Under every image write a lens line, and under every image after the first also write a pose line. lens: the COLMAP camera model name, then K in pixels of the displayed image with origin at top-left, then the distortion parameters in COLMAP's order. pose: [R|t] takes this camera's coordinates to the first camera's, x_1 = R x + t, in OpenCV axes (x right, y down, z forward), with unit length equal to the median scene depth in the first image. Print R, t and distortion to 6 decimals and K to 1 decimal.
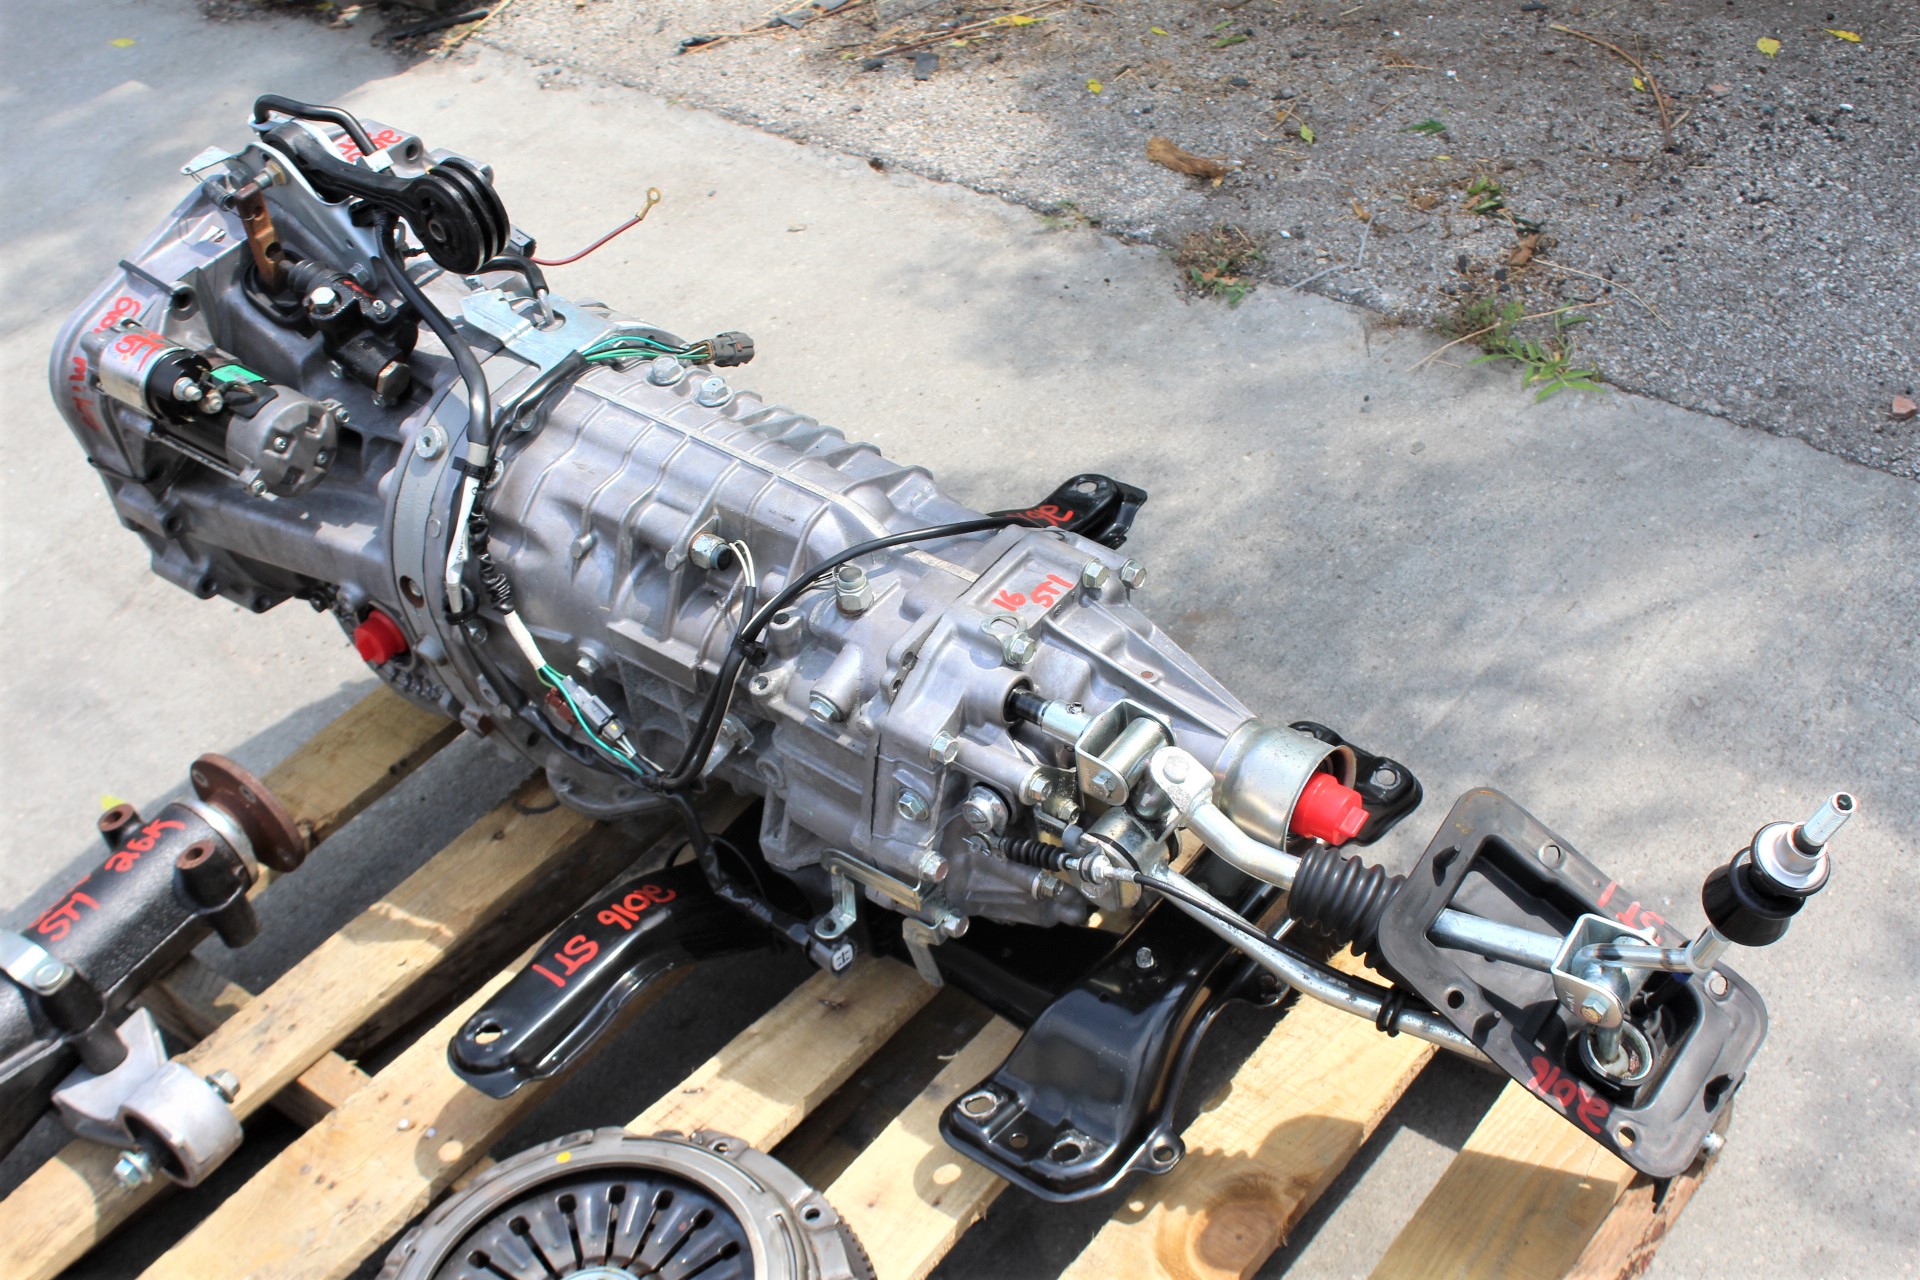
lens RADIAL K [[2378.6, 0, 960.0], [0, 2378.6, 640.0], [0, 0, 1]] dist [-0.111306, 0.198709]
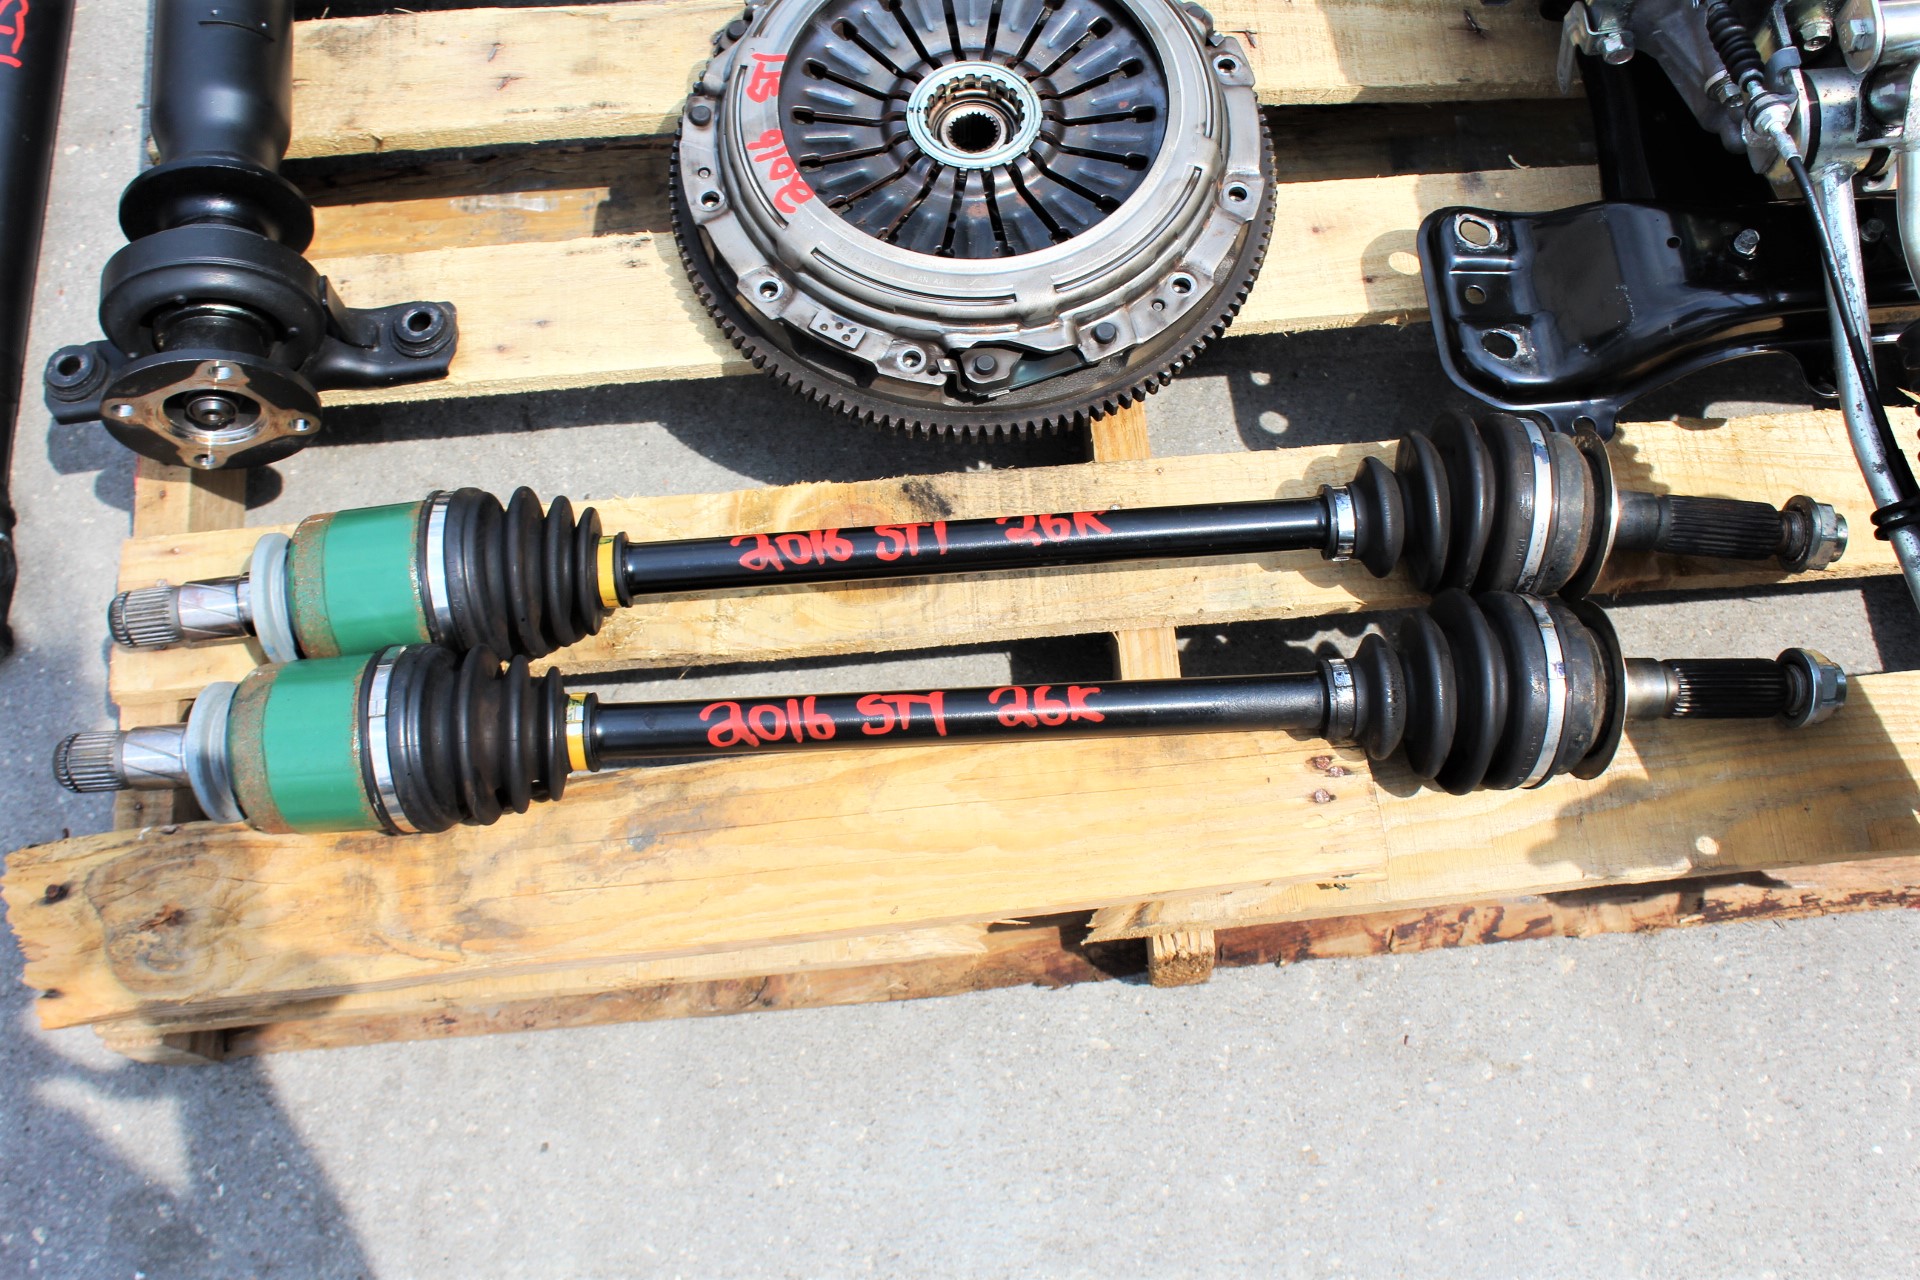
lens RADIAL K [[1949.5, 0, 960.0], [0, 1949.5, 640.0], [0, 0, 1]] dist [-0.081648, 0.008515]
pose [[0.685526, 0.716202, -0.130800, 0.069827], [-0.527673, 0.612551, 0.588508, -0.021178], [0.501613, -0.334418, 0.797840, 0.281622]]
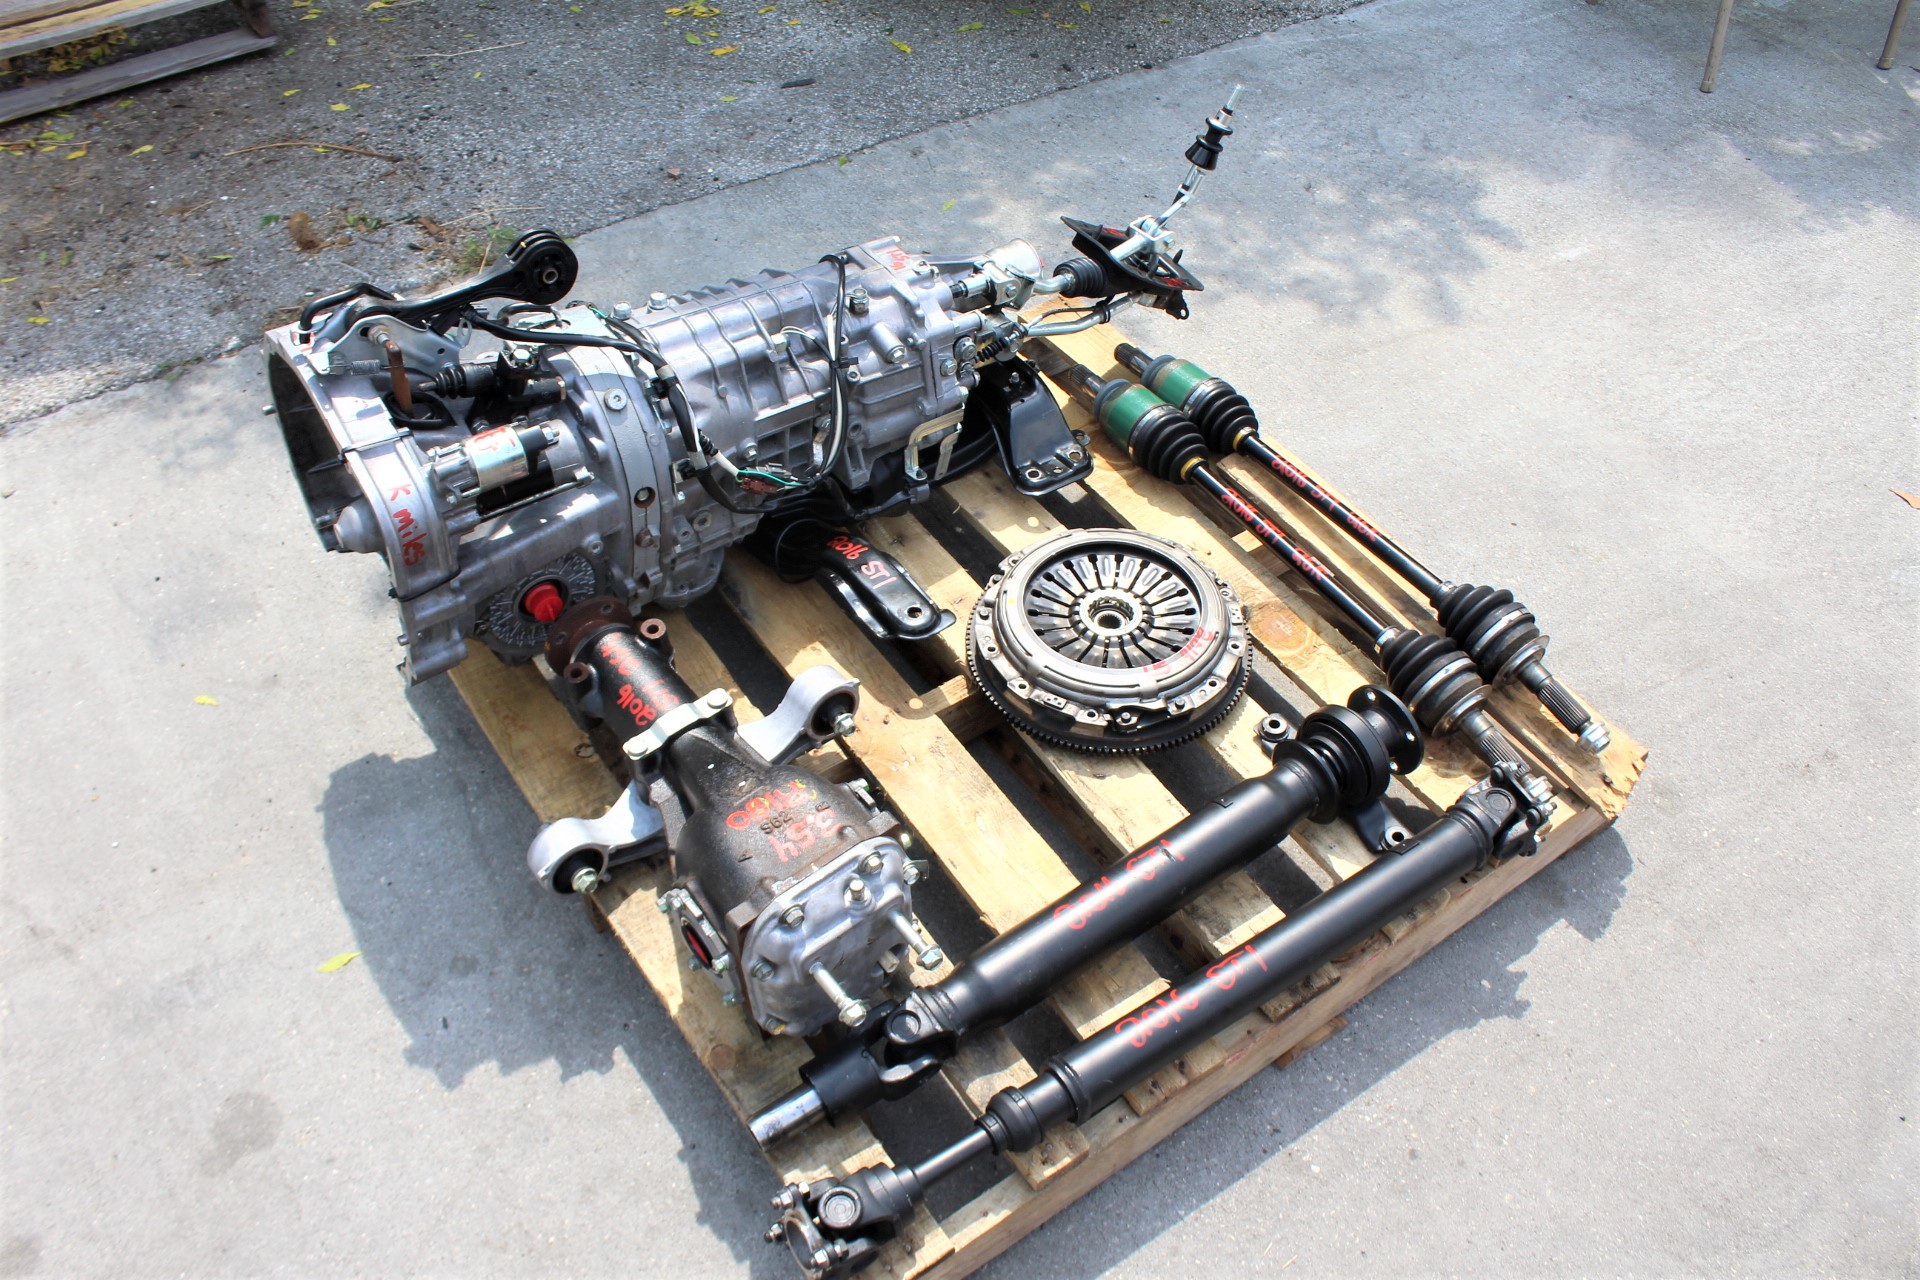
lens RADIAL K [[1602.6, 0, 942.9], [0, 1602.6, 639.4], [0, 0, 1]] dist [-0.178797, 0.163467]
pose [[0.272615, -0.589736, 0.760192, -1.039580], [0.571417, 0.734917, 0.365210, -0.223600], [-0.774056, 0.334825, 0.537335, 0.339658]]
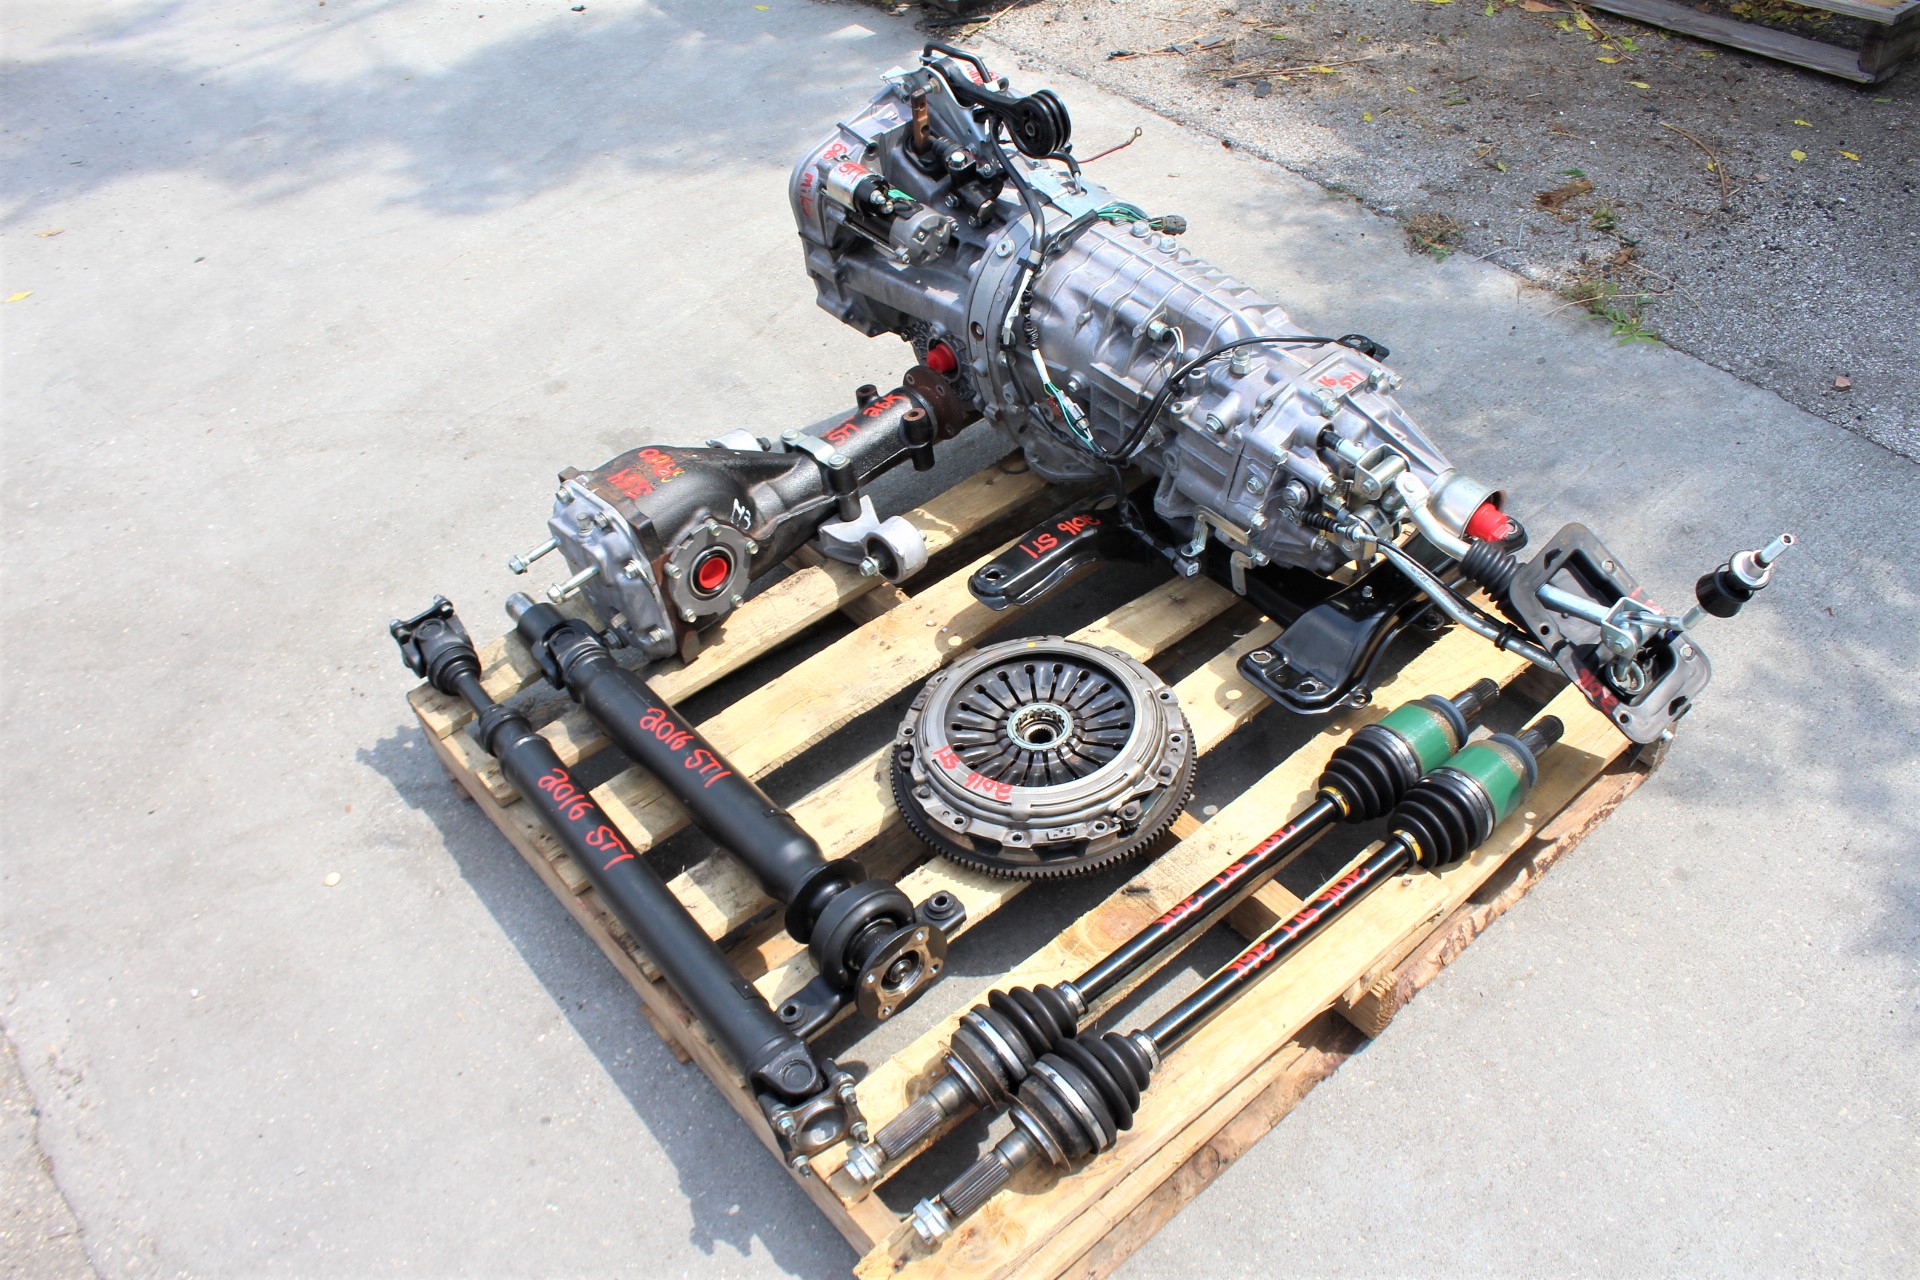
lens RADIAL K [[1602.6, 0, 942.9], [0, 1602.6, 639.4], [0, 0, 1]] dist [-0.178797, 0.163467]
pose [[0.979334, 0.172435, -0.105698, -0.094280], [-0.161156, 0.981074, 0.107340, 0.084265], [0.122206, -0.088088, 0.988588, -0.204302]]
